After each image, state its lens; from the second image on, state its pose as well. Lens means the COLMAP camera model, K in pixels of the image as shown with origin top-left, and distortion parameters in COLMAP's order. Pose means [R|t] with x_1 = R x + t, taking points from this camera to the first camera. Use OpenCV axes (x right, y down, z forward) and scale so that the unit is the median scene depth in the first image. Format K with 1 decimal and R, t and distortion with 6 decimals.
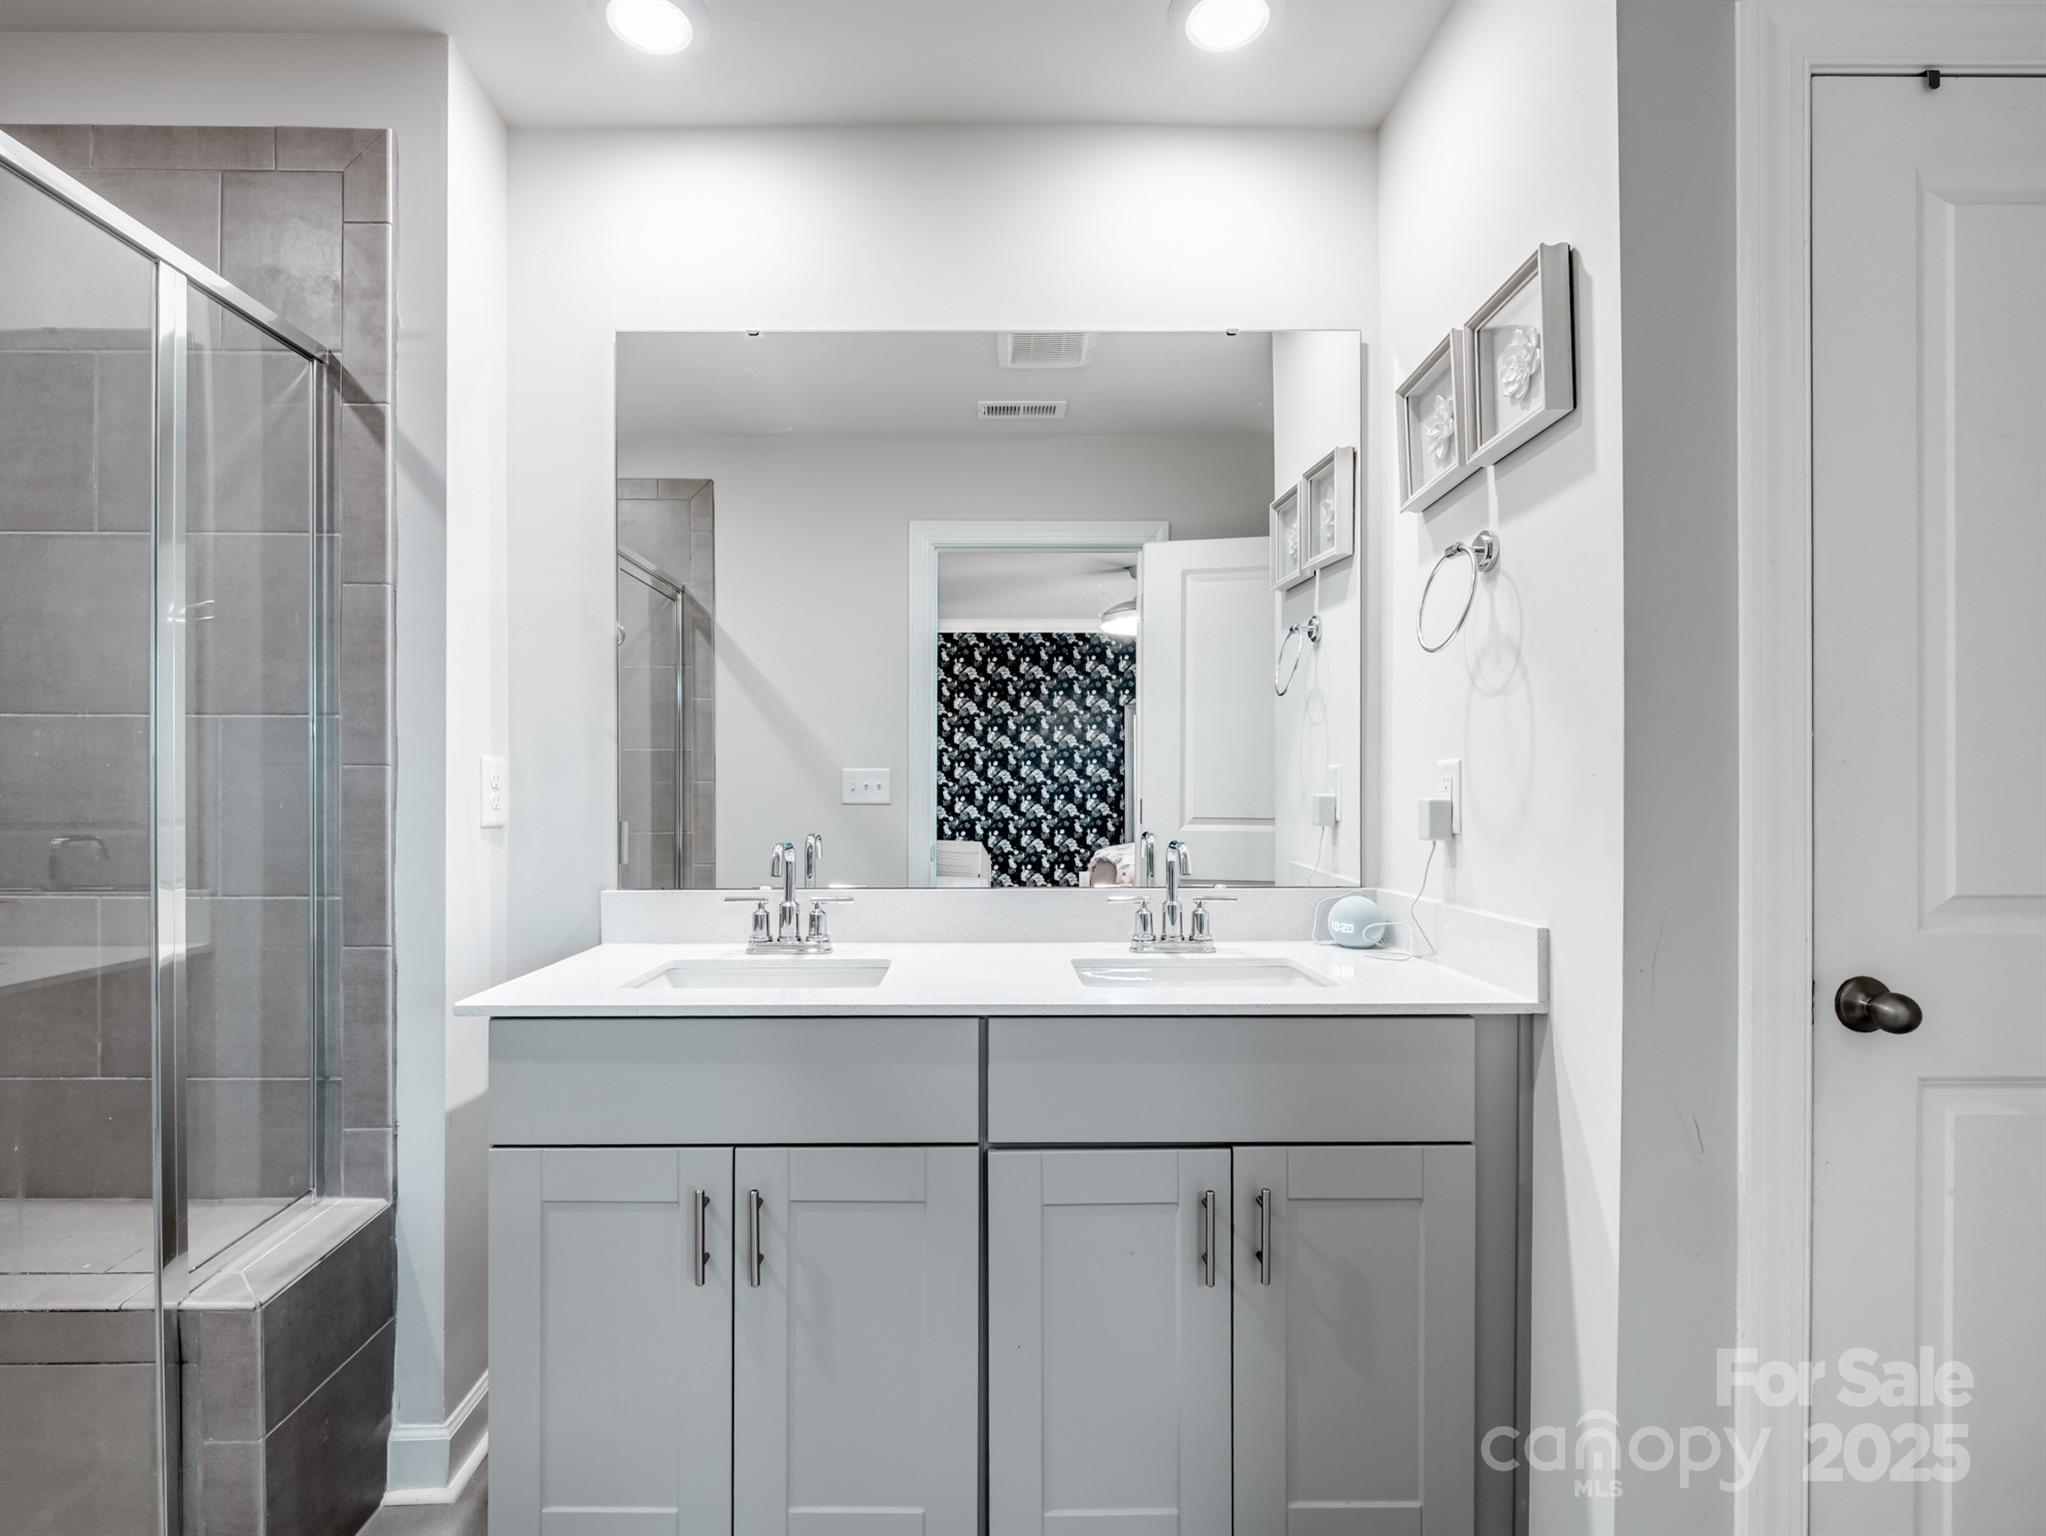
lens RADIAL K [[1004.5, 0, 1029.5], [0, 1004.5, 782.5], [0, 0, 1]] dist [-0.004464, -0.000014]
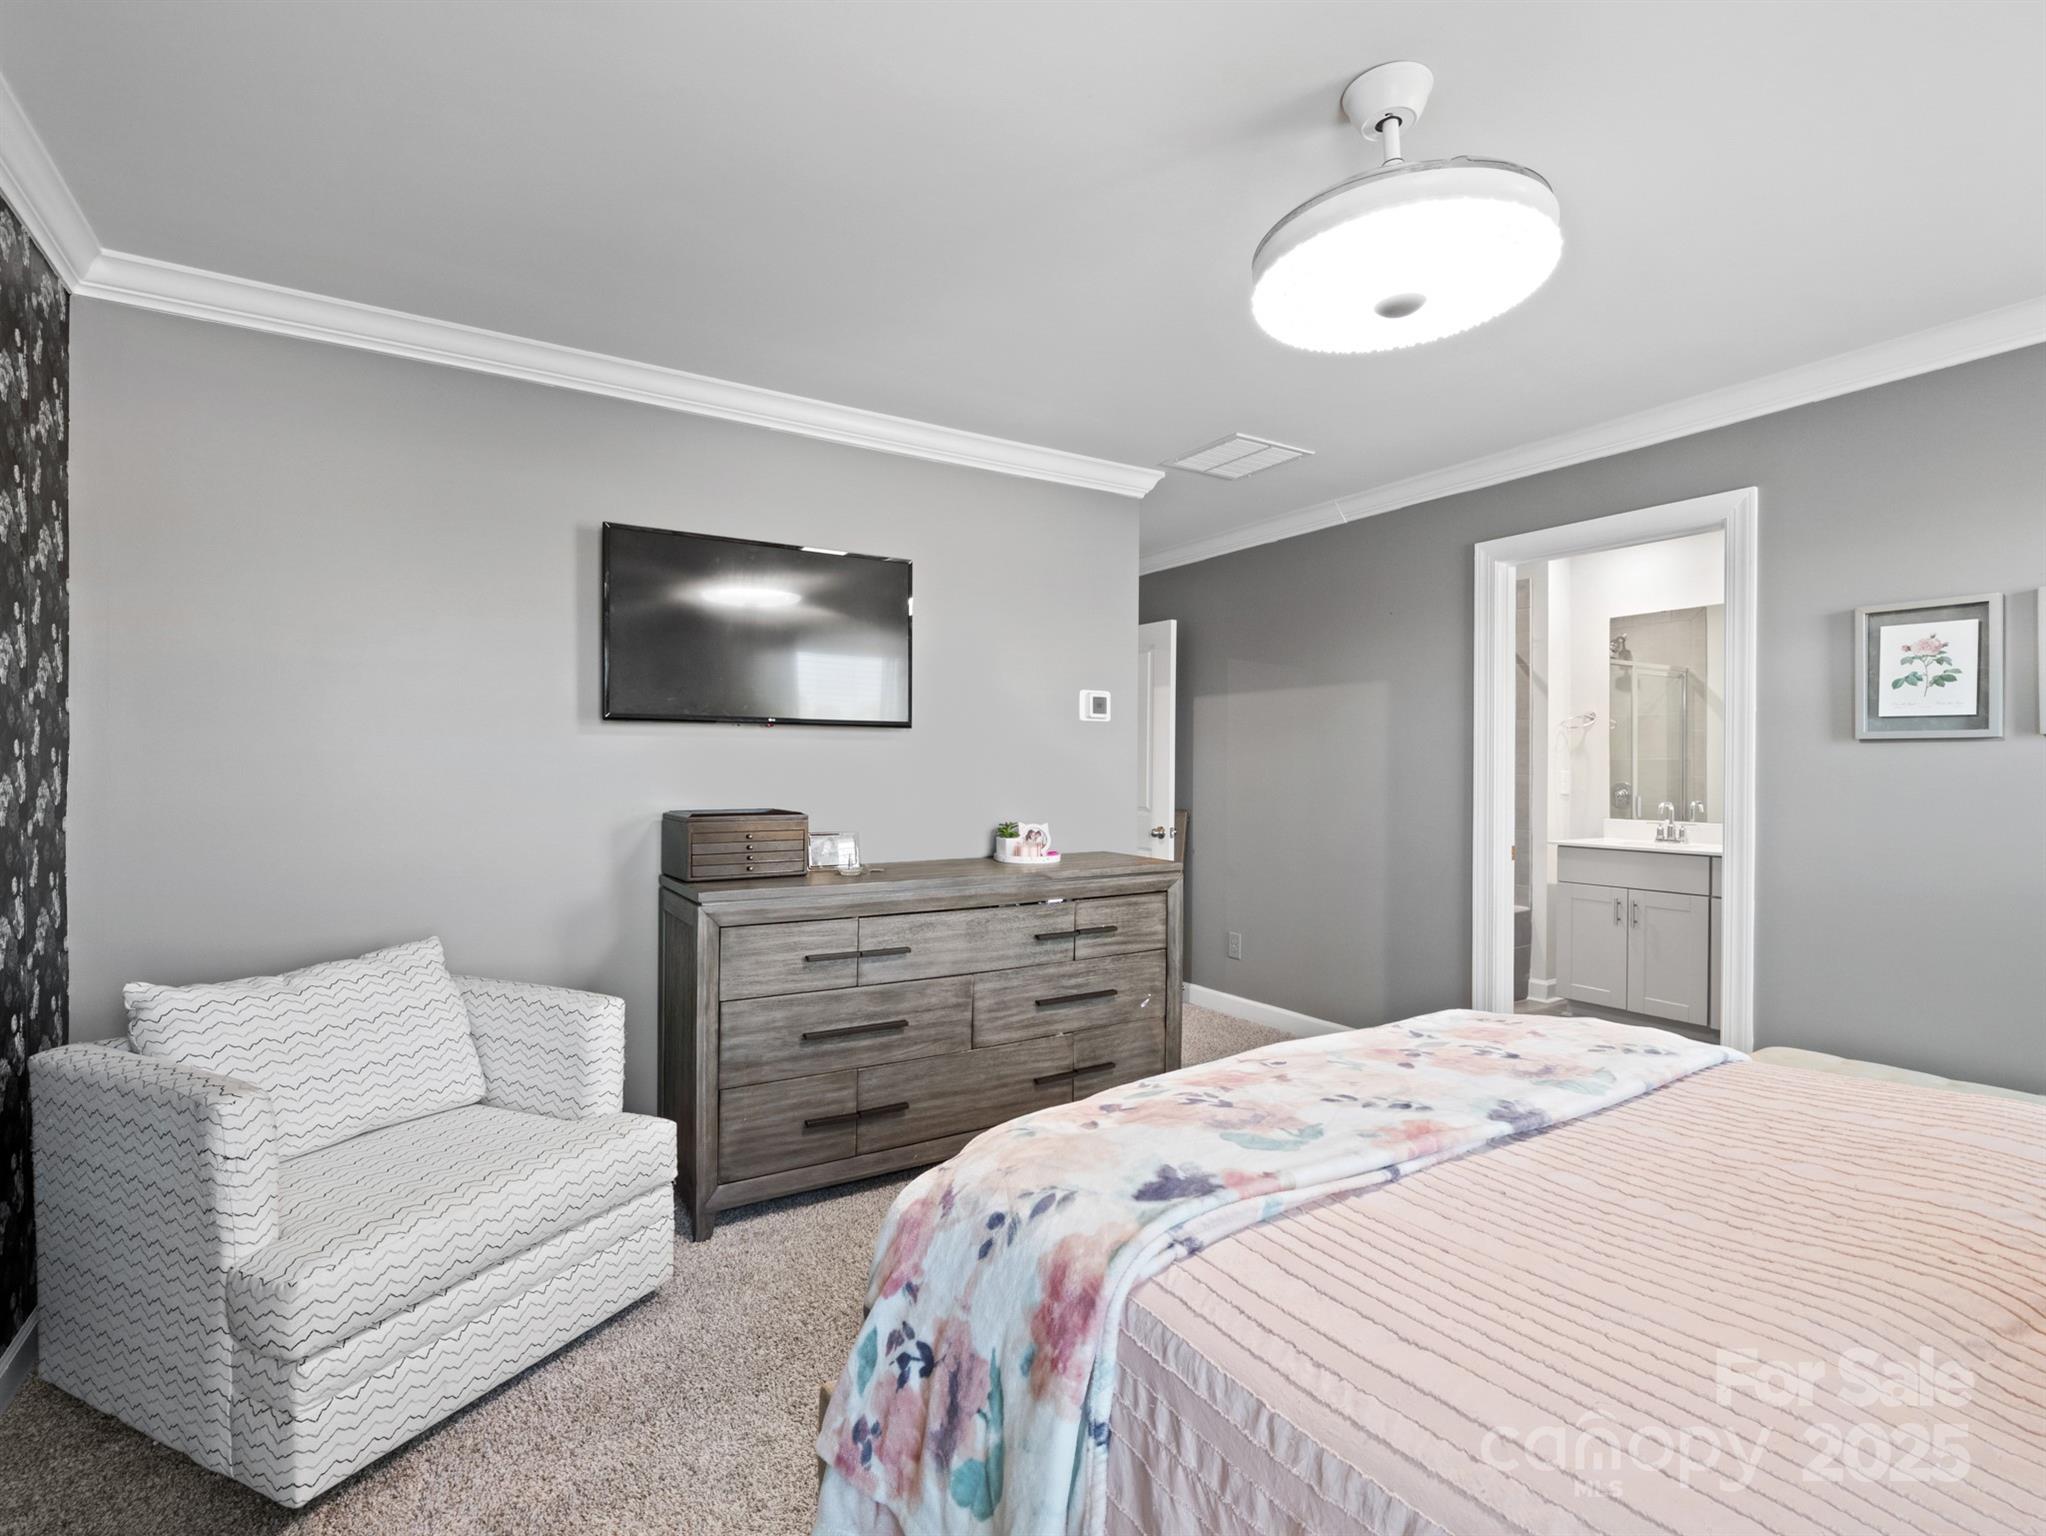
lens RADIAL K [[987.2, 0, 1023.5], [0, 987.2, 772.2], [0, 0, 1]] dist [-0.002383, -0.001801]
pose [[0.518776, 0.004407, -0.854899, 1.256023], [-0.001091, 0.999989, 0.004493, -0.037089], [0.854910, -0.001399, 0.518775, -2.084892]]
